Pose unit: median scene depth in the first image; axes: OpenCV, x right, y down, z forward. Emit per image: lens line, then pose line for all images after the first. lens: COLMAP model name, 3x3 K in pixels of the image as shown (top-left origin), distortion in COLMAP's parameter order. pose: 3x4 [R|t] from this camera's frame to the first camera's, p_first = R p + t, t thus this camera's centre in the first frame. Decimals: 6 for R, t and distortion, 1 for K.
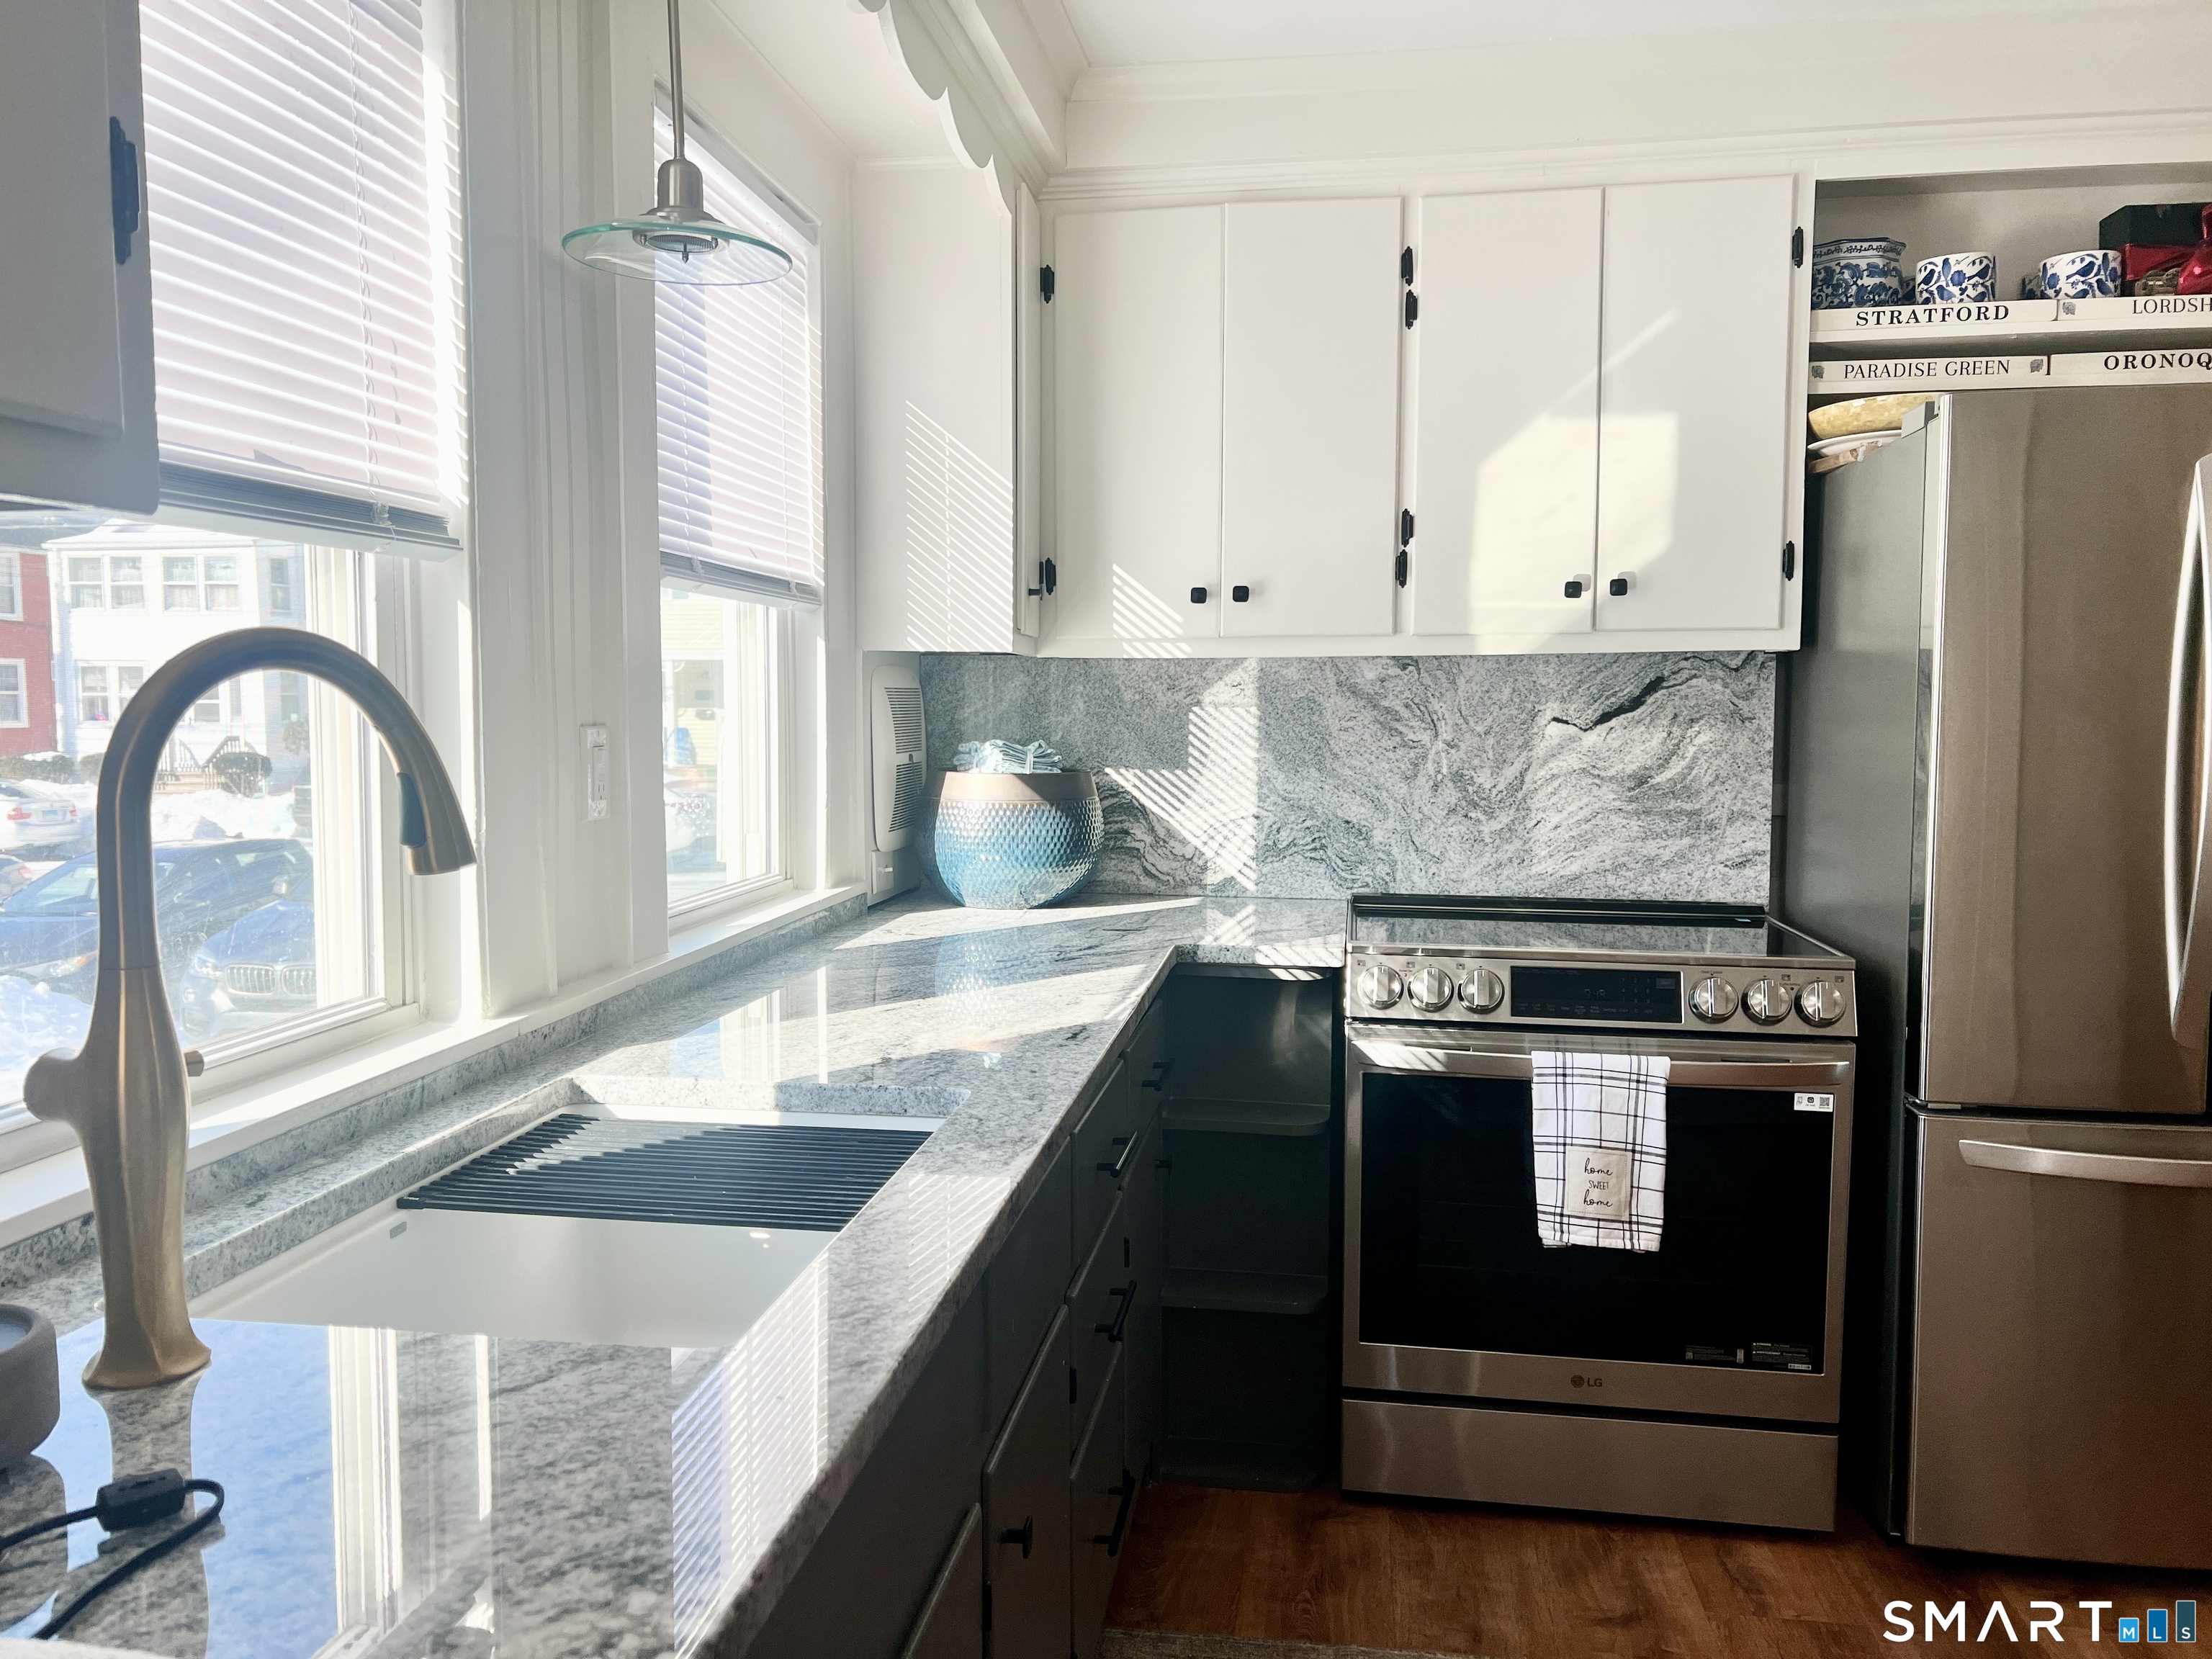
lens RADIAL K [[1658.4, 0, 1070.1], [0, 1658.4, 843.2], [0, 0, 1]] dist [0.044706, -0.063298]
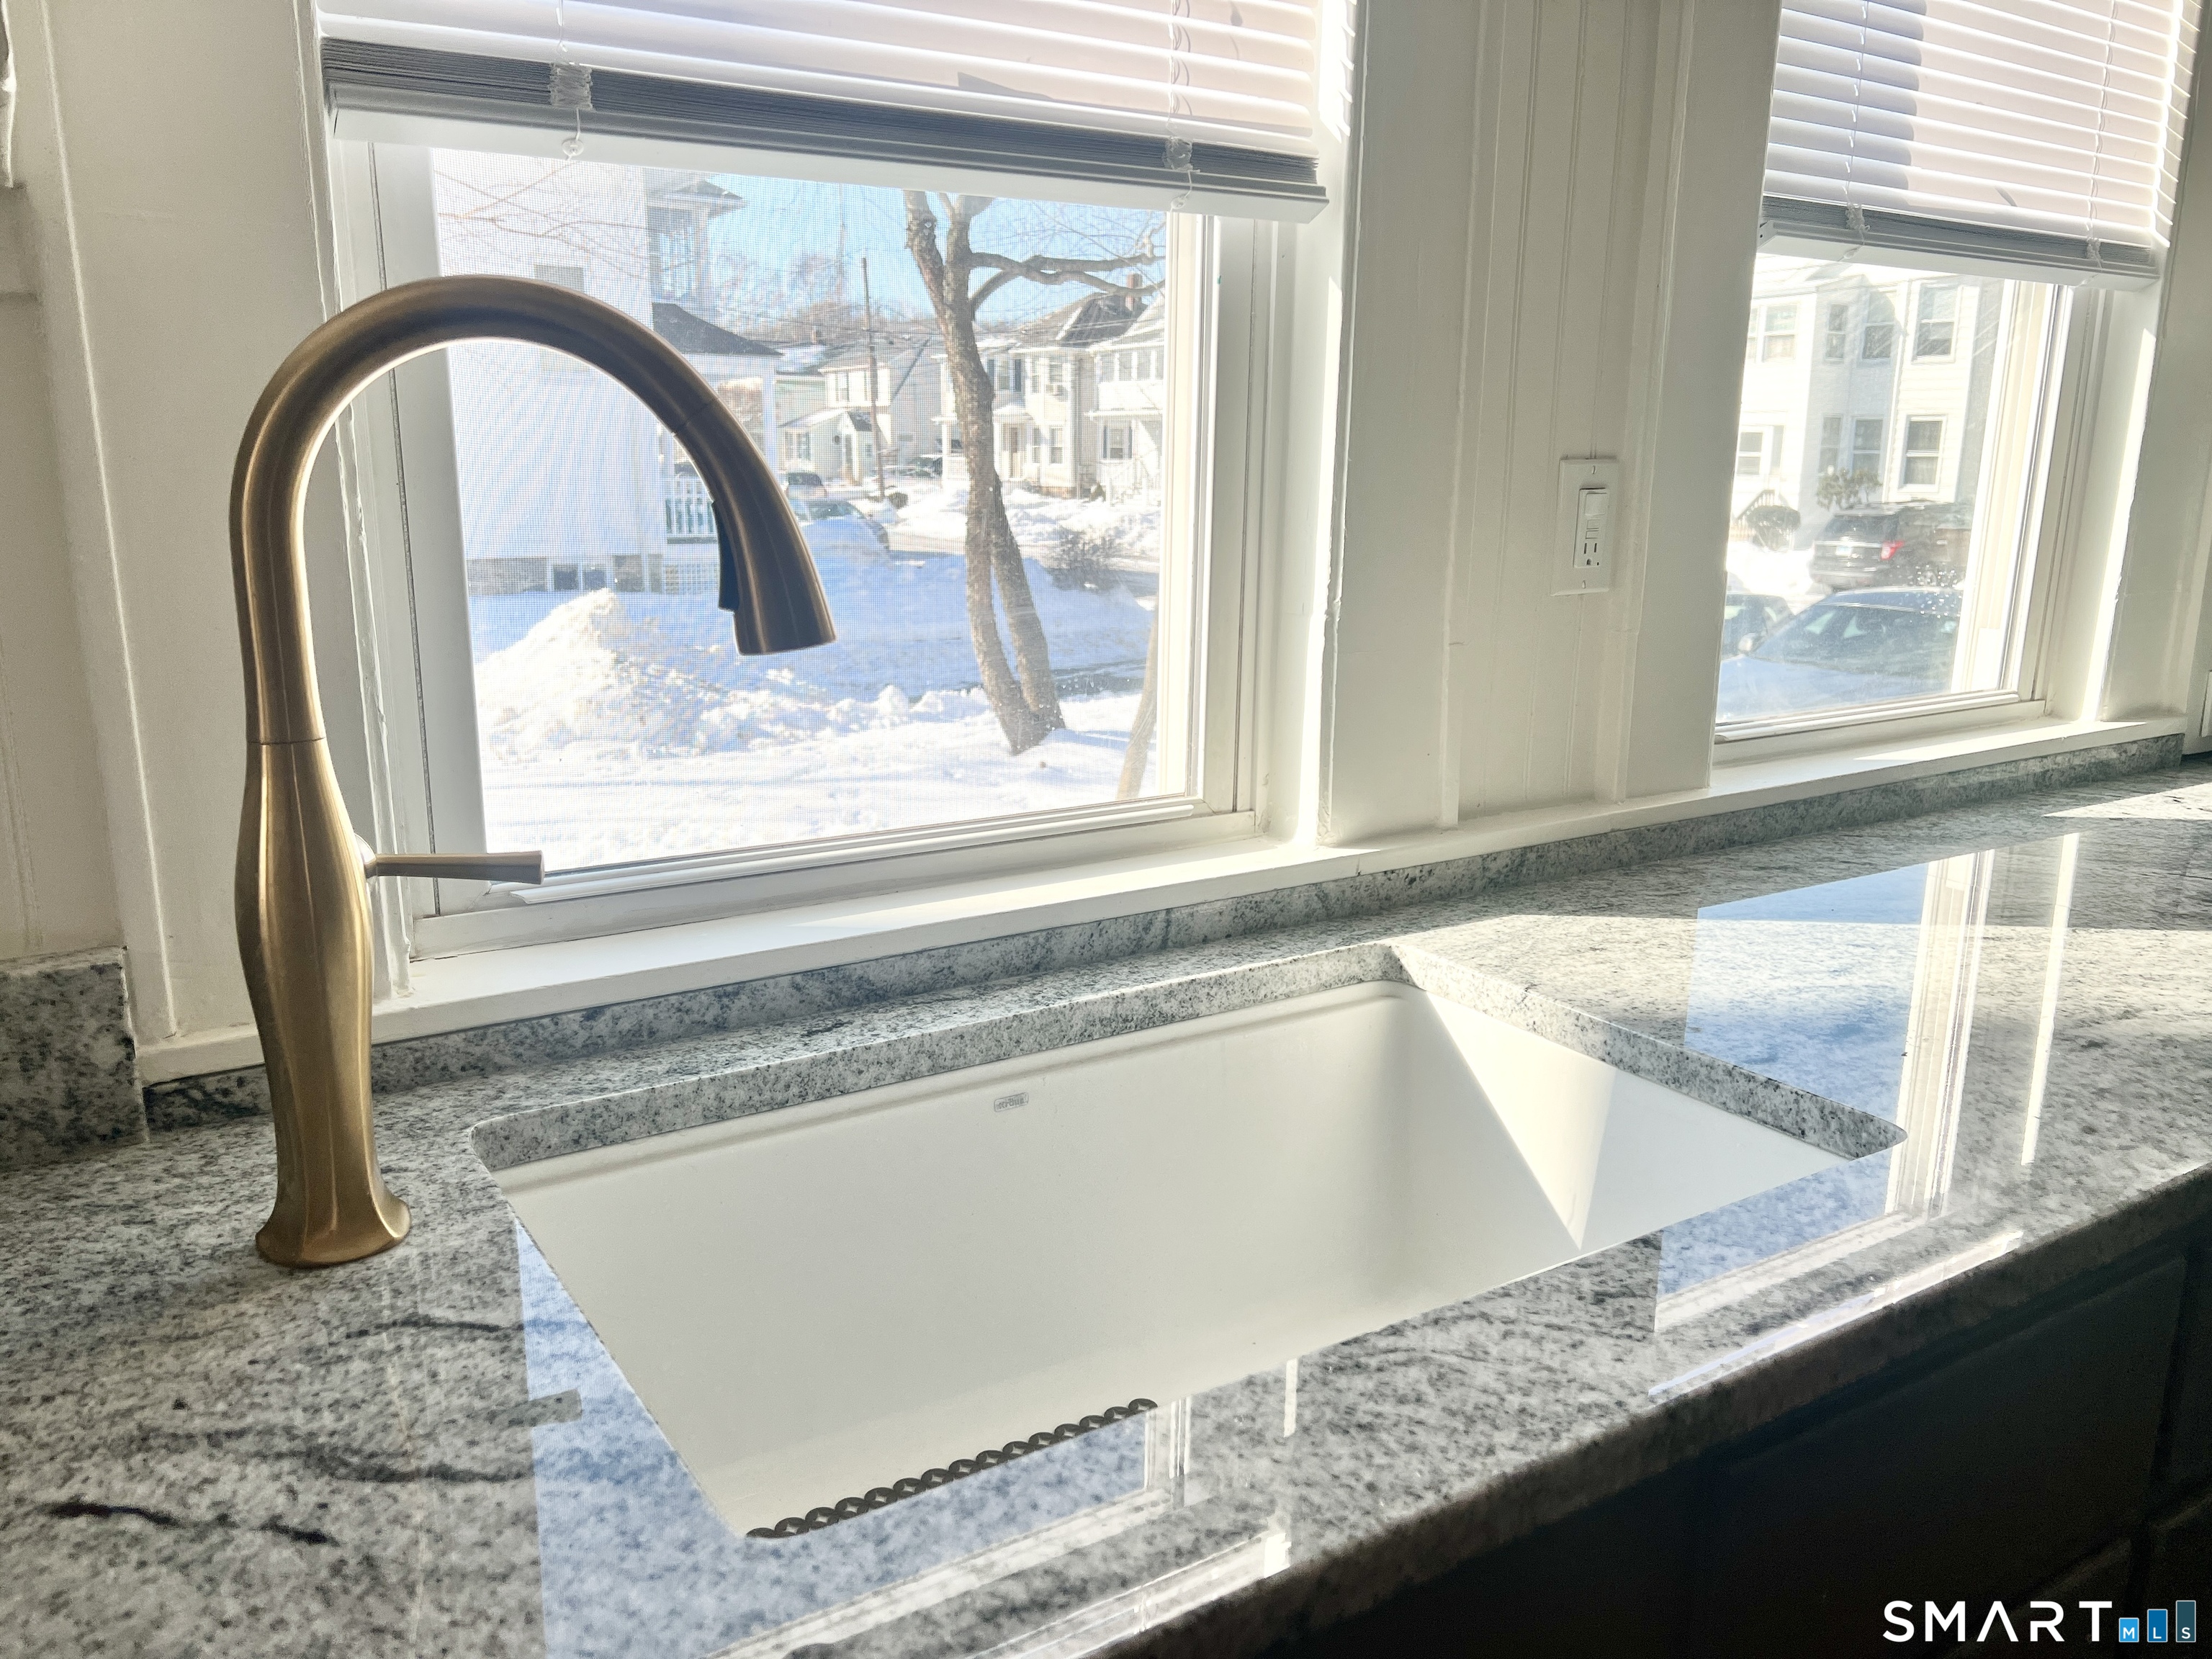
lens RADIAL K [[1658.4, 0, 1111.3], [0, 1658.4, 833.4], [0, 0, 1]] dist [0.044706, -0.063298]
pose [[0.665443, 0.170921, -0.726617, 0.085416], [-0.069513, 0.983391, 0.167660, -0.013153], [0.743205, -0.061059, 0.666271, 0.257956]]
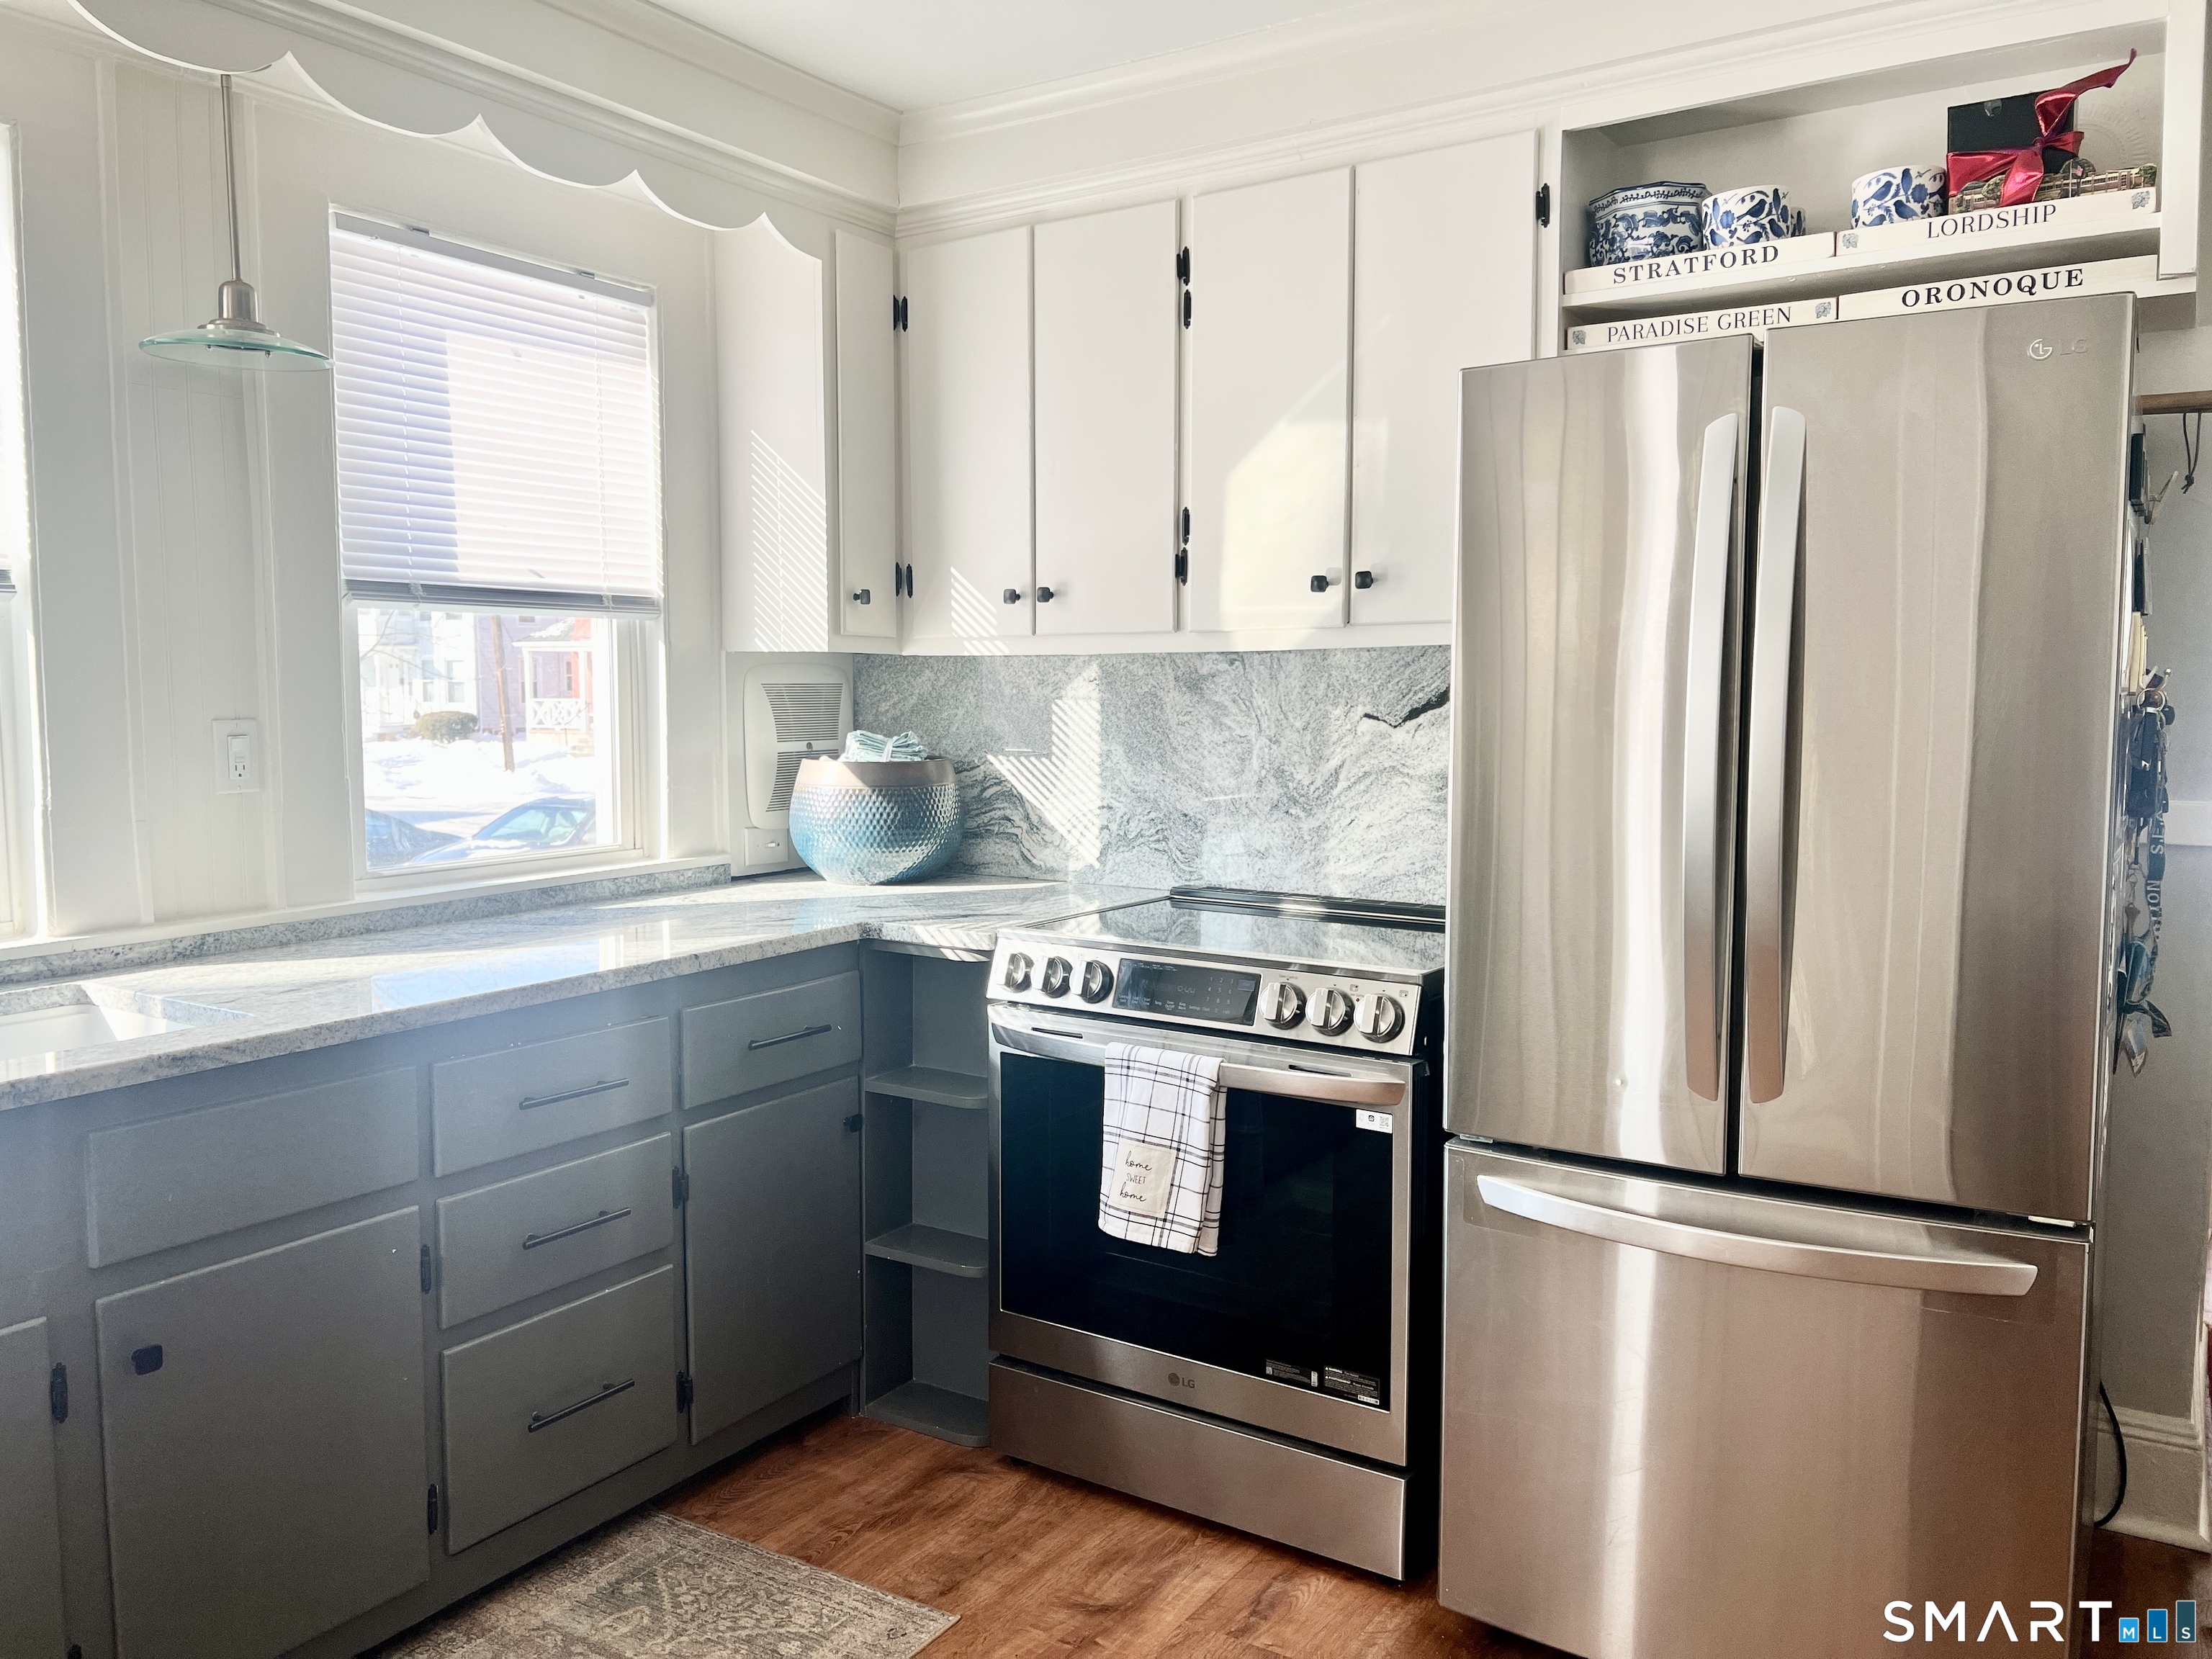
lens RADIAL K [[1658.4, 0, 1101.0], [0, 1658.4, 824.1], [0, 0, 1]] dist [0.044706, -0.063298]
pose [[0.914756, 0.031065, -0.402812, 0.602121], [-0.032007, 0.999478, 0.004395, -0.011544], [0.402738, 0.008872, 0.915272, 0.060739]]
